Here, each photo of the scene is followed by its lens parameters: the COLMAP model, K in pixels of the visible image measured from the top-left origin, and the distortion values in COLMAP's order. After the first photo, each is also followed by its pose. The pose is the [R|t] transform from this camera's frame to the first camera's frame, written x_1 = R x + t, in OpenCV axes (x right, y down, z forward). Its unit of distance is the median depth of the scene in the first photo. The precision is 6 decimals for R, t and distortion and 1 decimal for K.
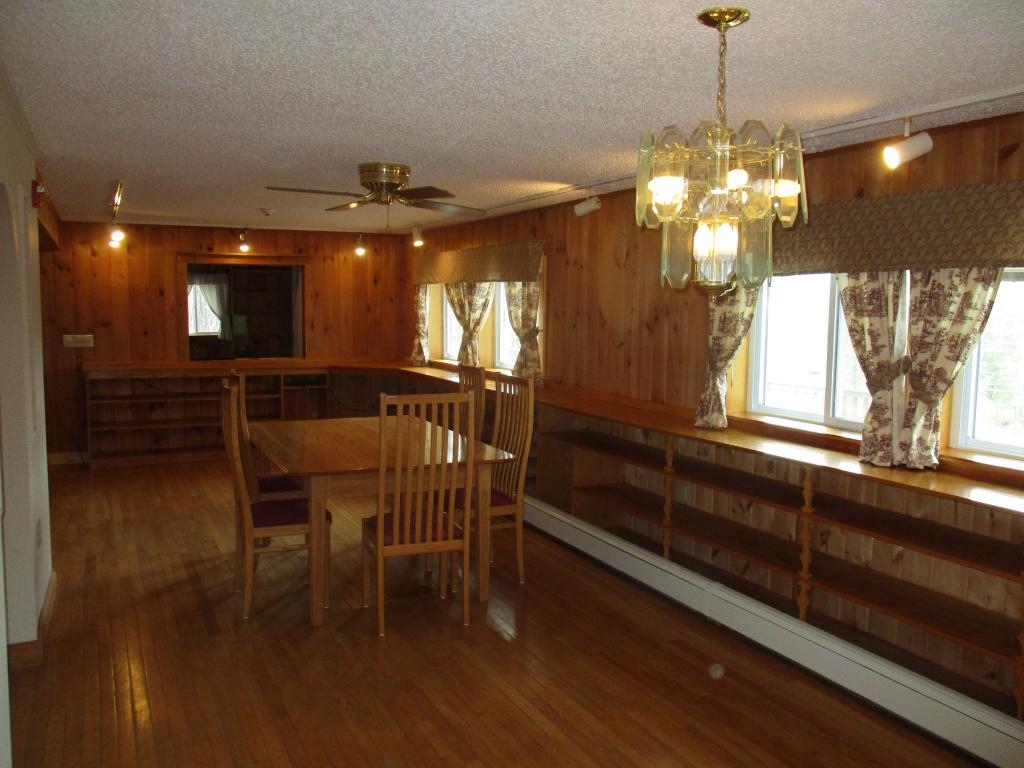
lens RADIAL K [[864.5, 0, 516.8], [0, 864.5, 380.9], [0, 0, 1]] dist [-0.016580, 0.013768]
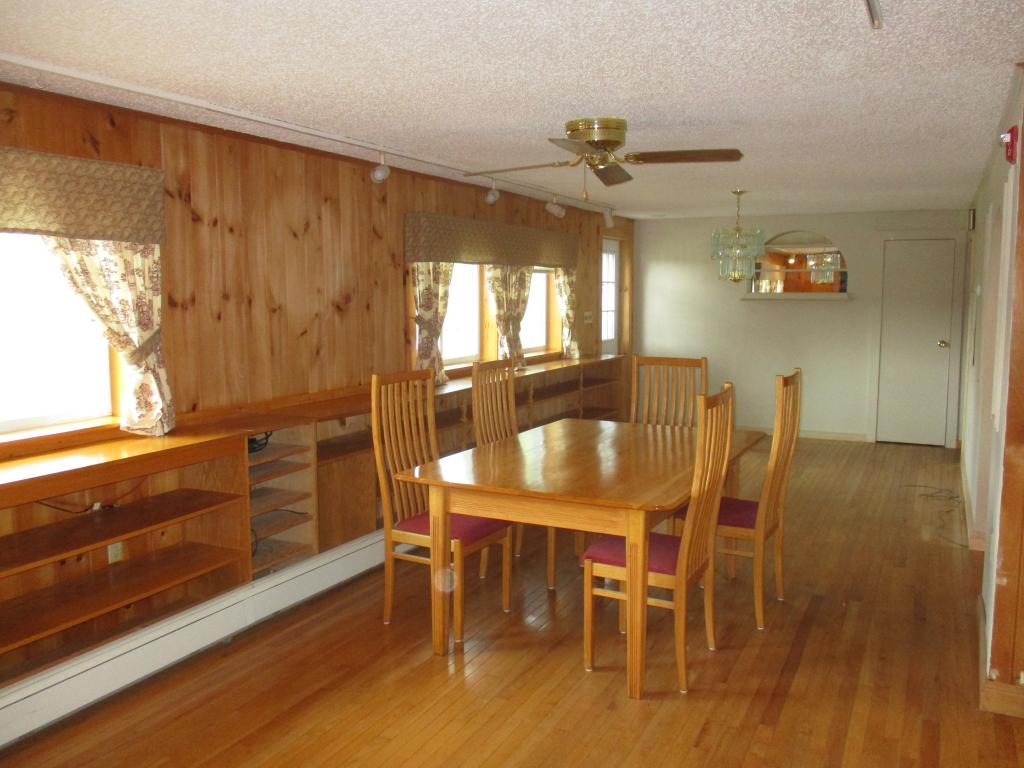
lens RADIAL K [[864.5, 0, 516.5], [0, 864.5, 386.2], [0, 0, 1]] dist [-0.016580, 0.013768]
pose [[-0.611618, -0.096430, 0.785254, -0.767564], [0.068127, 0.982438, 0.173707, -0.141295], [-0.788214, 0.159739, -0.594308, 1.549848]]
